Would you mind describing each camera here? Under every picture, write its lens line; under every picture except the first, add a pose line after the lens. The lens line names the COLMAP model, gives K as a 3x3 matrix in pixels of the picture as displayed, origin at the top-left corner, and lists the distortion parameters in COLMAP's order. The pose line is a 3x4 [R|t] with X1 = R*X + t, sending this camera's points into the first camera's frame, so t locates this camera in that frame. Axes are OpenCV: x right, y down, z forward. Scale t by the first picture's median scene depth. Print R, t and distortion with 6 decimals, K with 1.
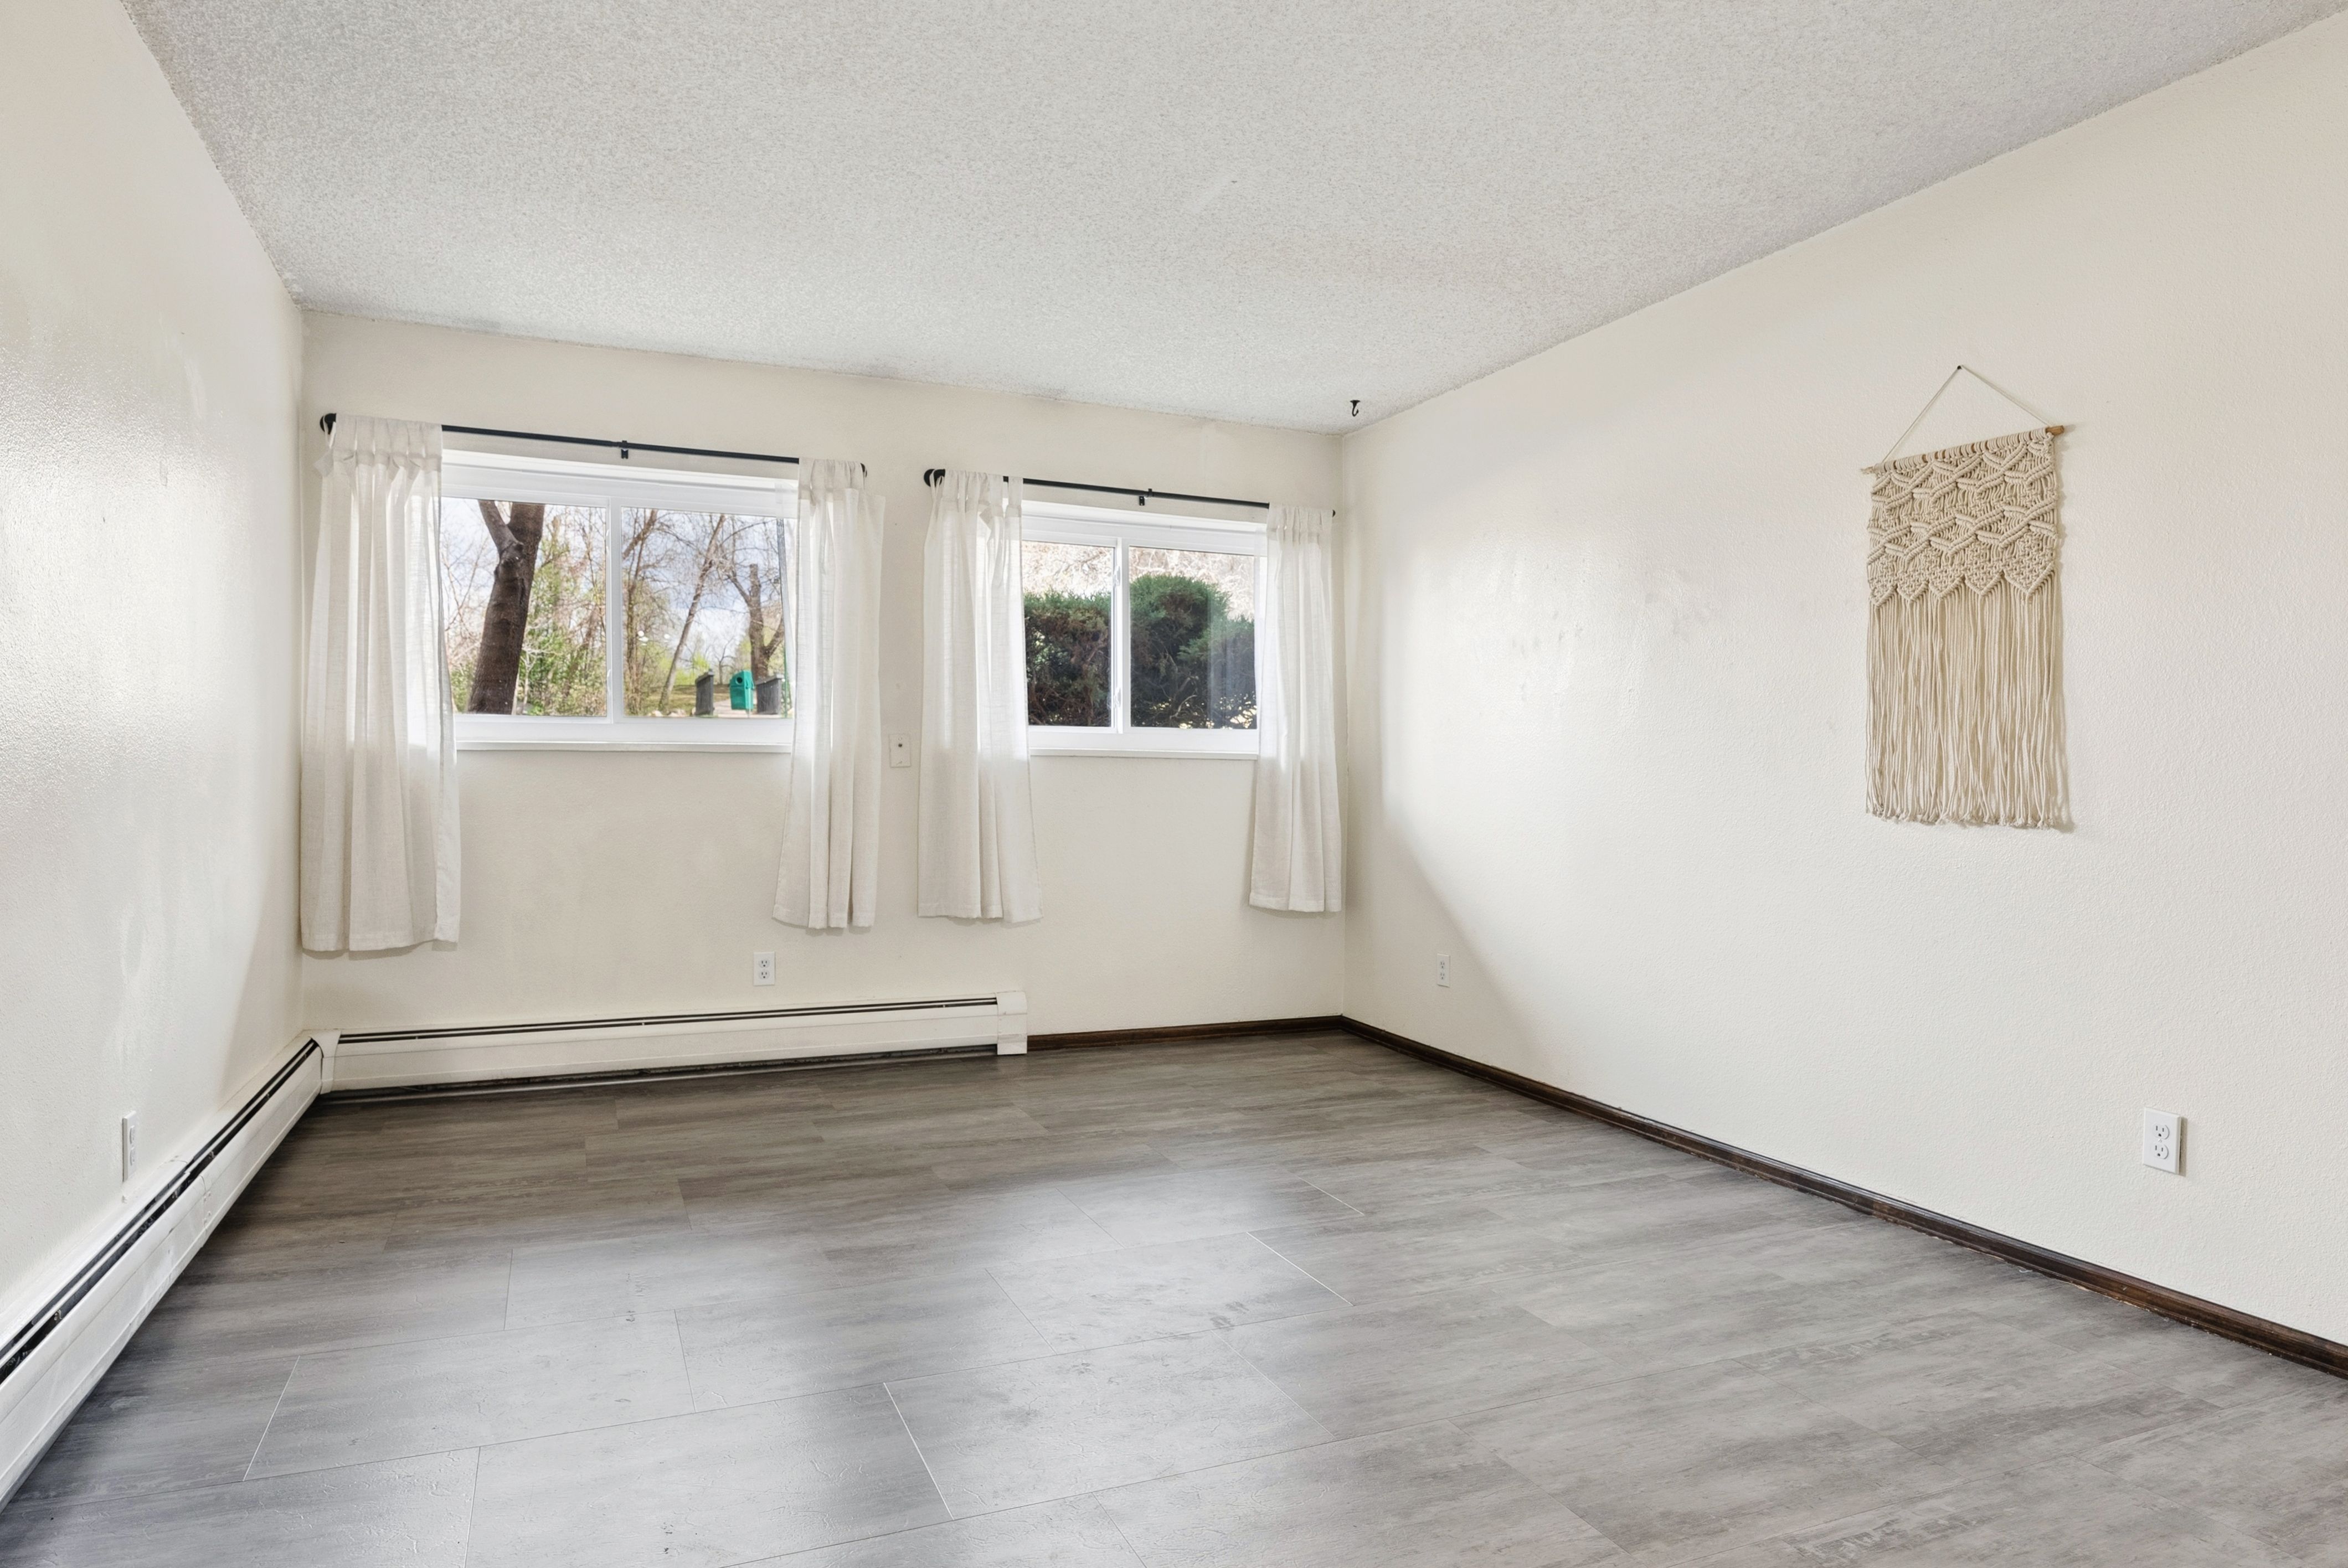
lens RADIAL K [[1418.9, 0, 1164.6], [0, 1418.9, 793.8], [0, 0, 1]] dist [0.009258, -0.001005]
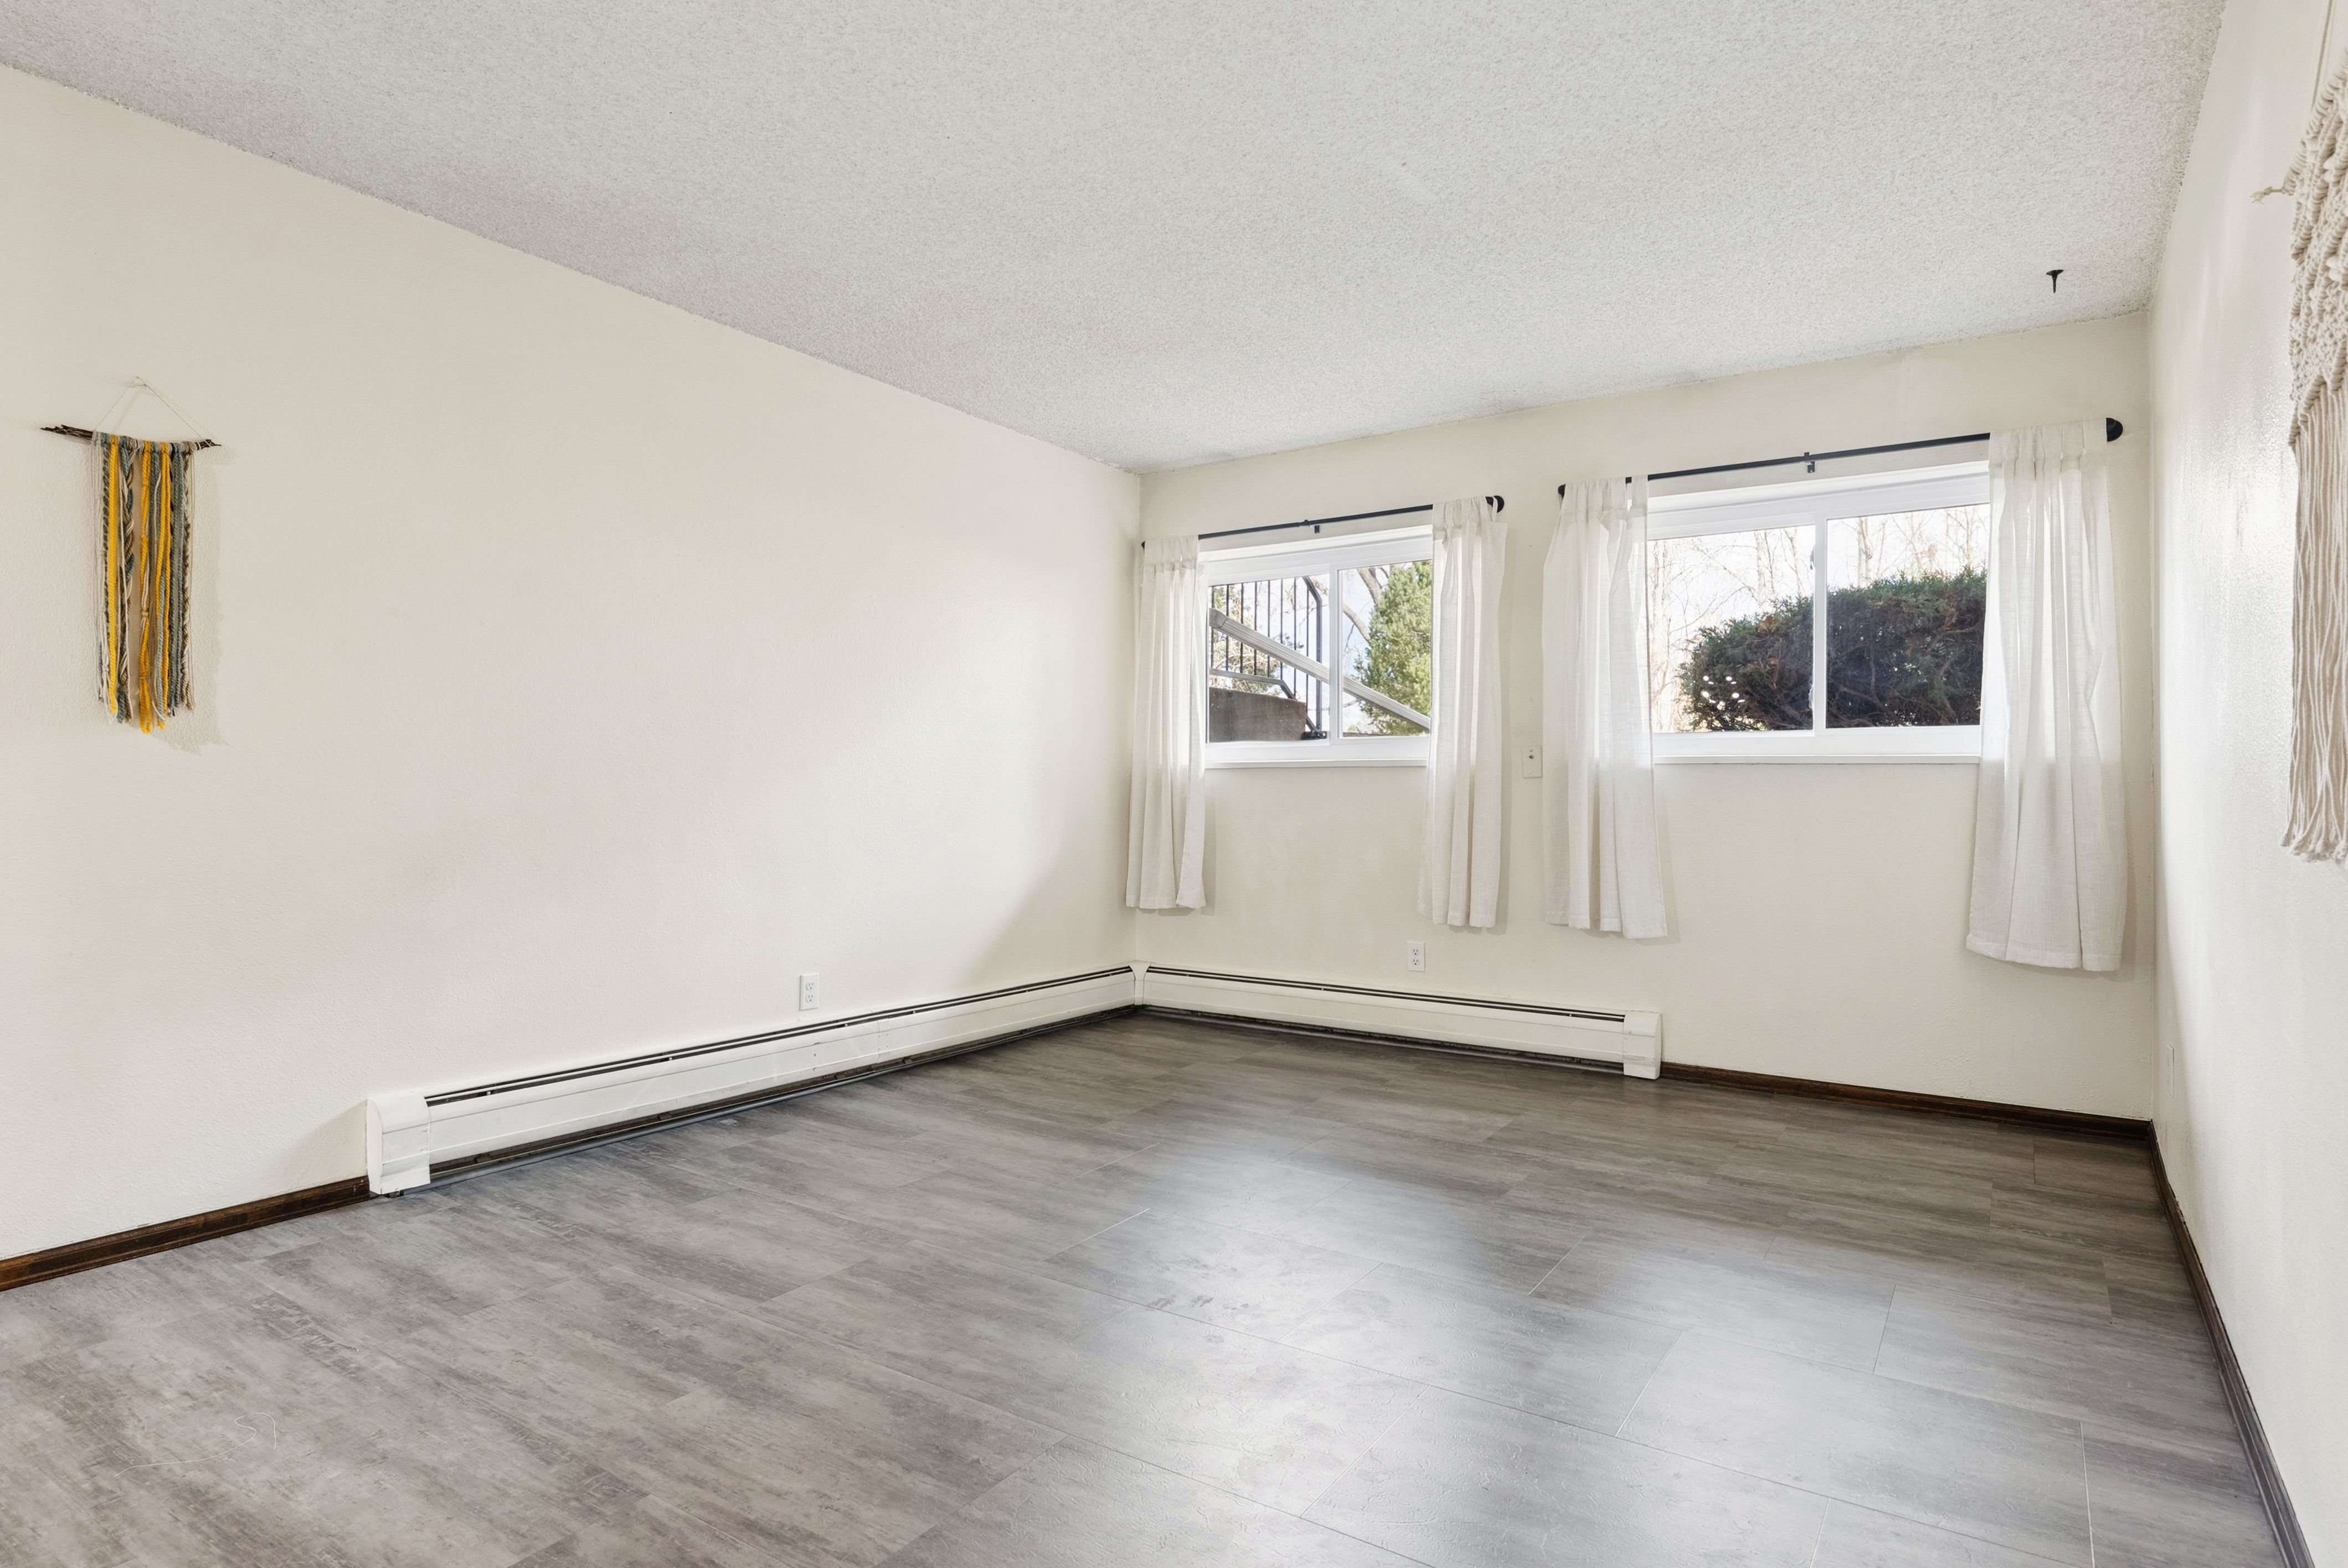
lens RADIAL K [[1265.2, 0, 1148.6], [0, 1265.2, 782.1], [0, 0, 1]] dist [0.008911, -0.002910]
pose [[0.535311, -0.008806, -0.844609, 0.489621], [-0.011626, 0.999774, -0.017792, 0.004233], [0.844575, 0.019344, 0.535088, 0.291490]]
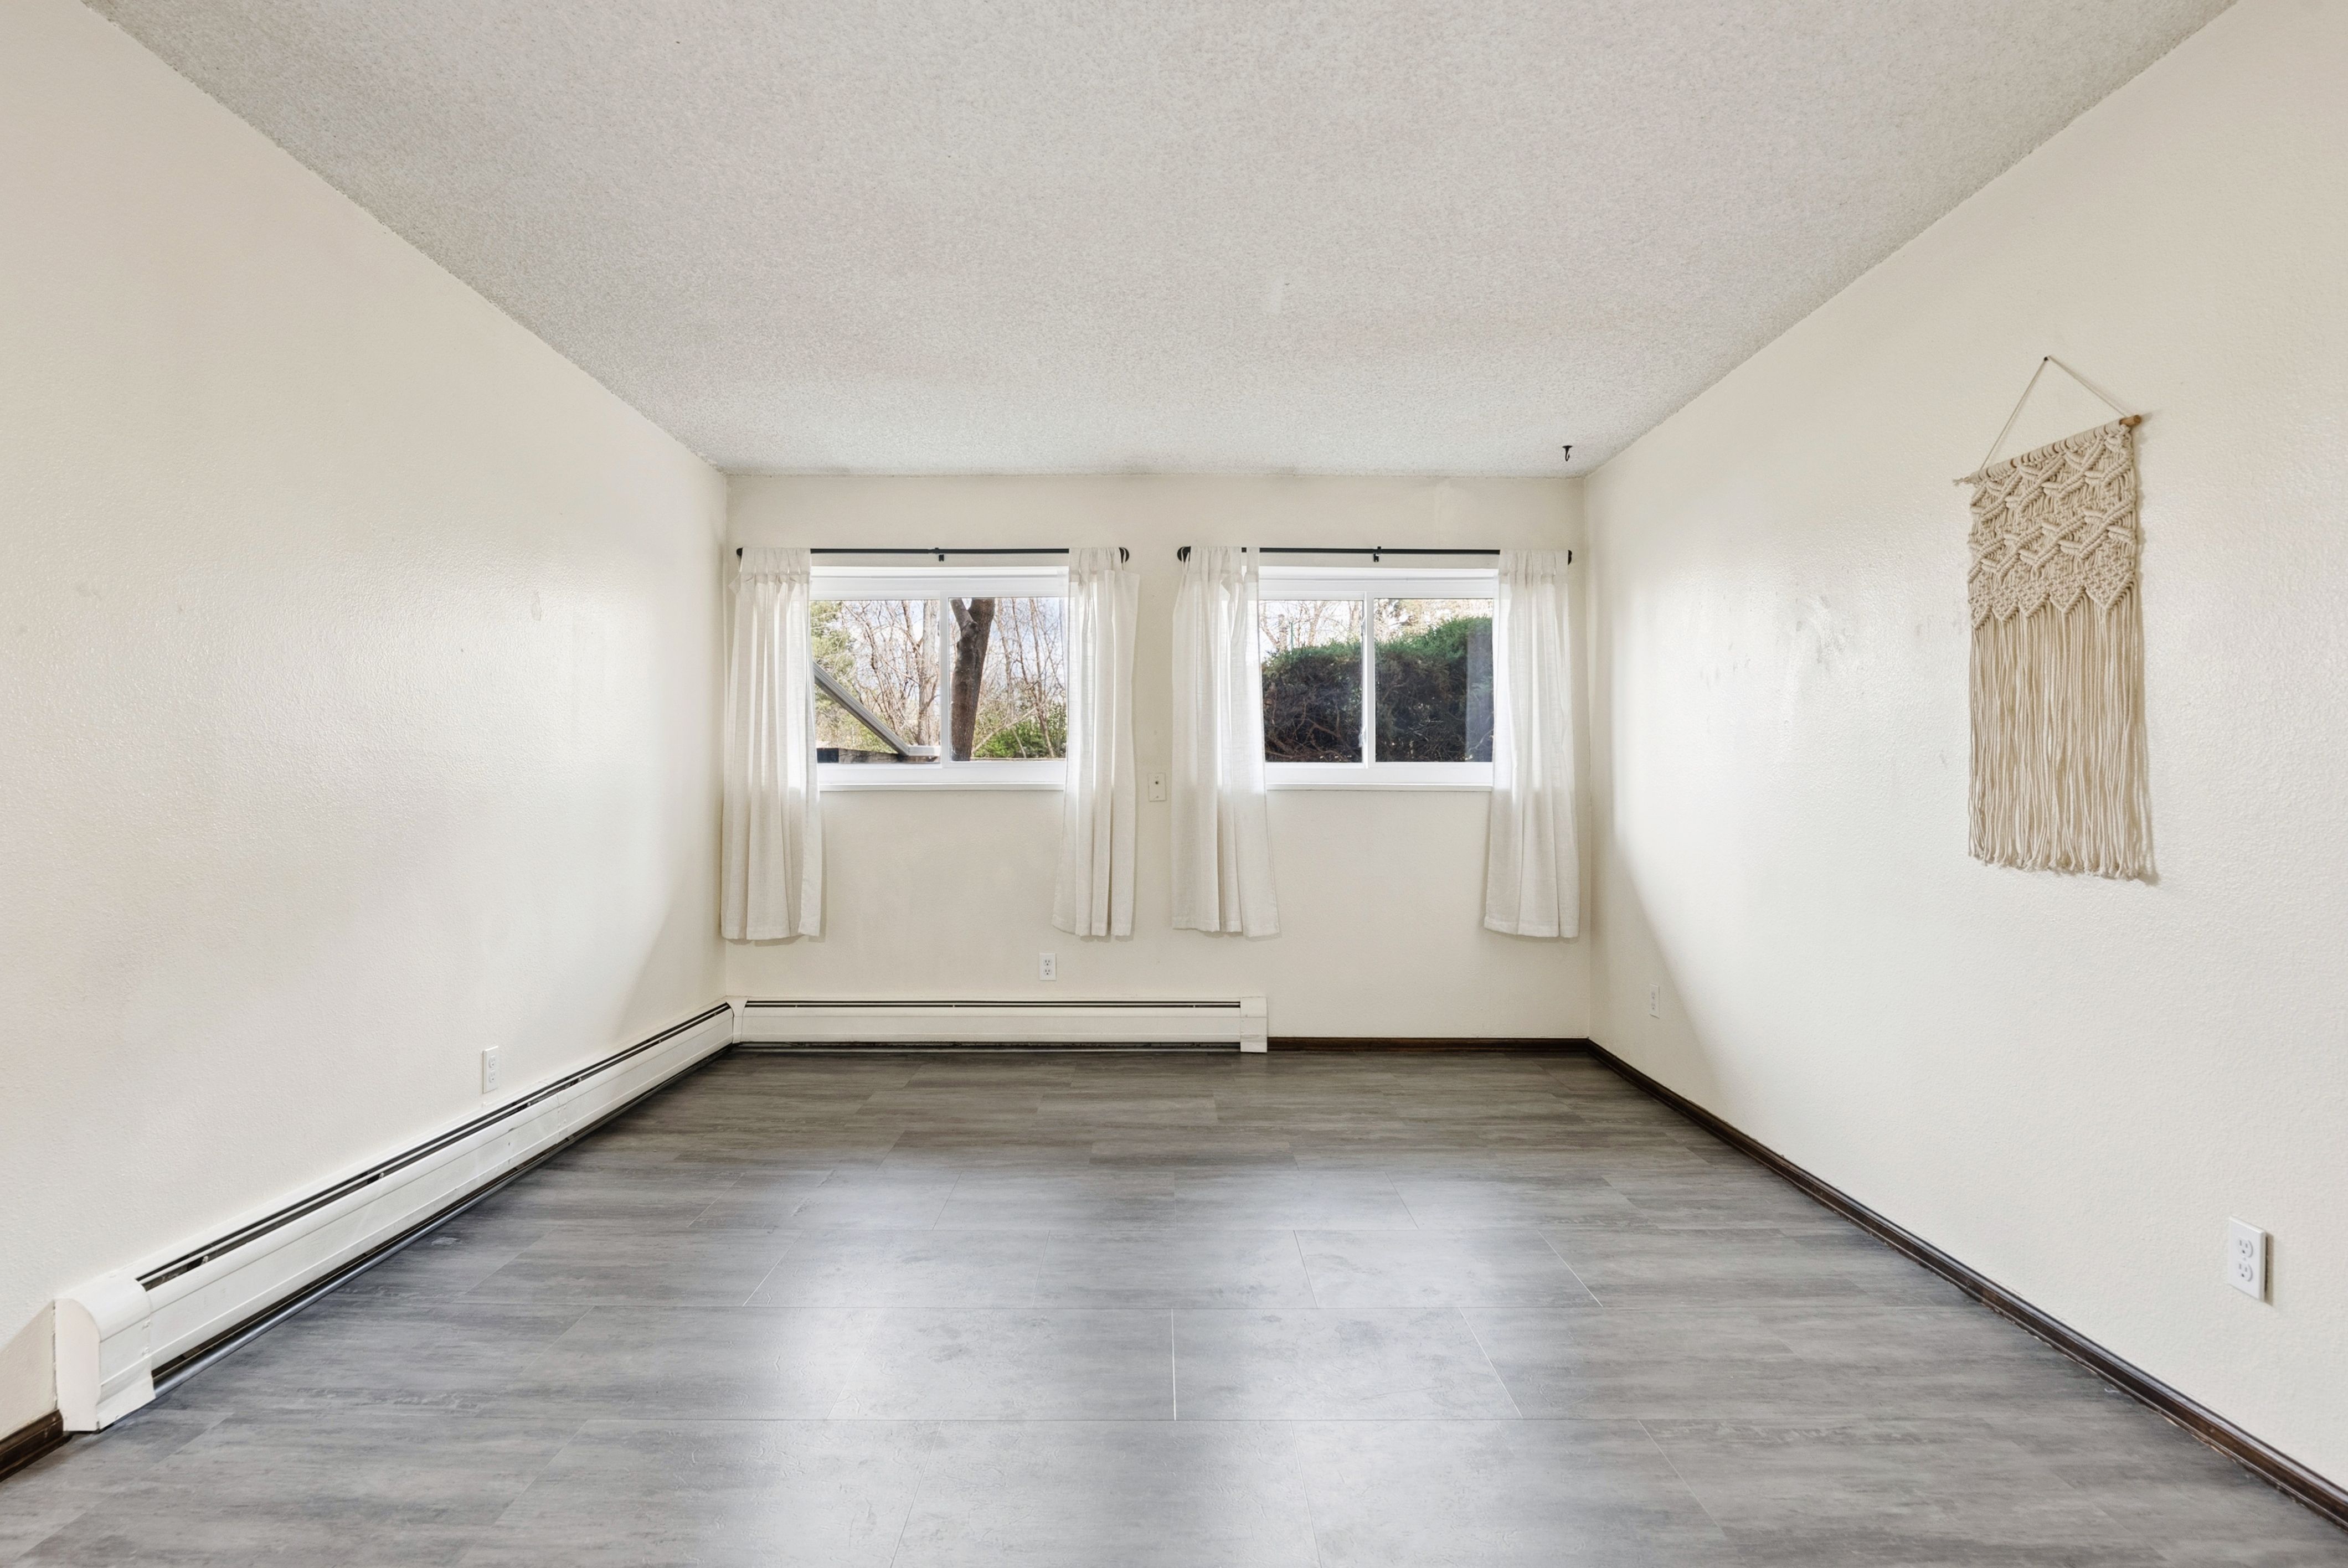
lens RADIAL K [[1265.2, 0, 1148.4], [0, 1265.2, 790.4], [0, 0, 1]] dist [0.008911, -0.002910]
pose [[0.917517, -0.007626, -0.397623, 0.246956], [0.001373, 0.999871, -0.016006, -0.011856], [0.397694, 0.014140, 0.917409, 0.034818]]
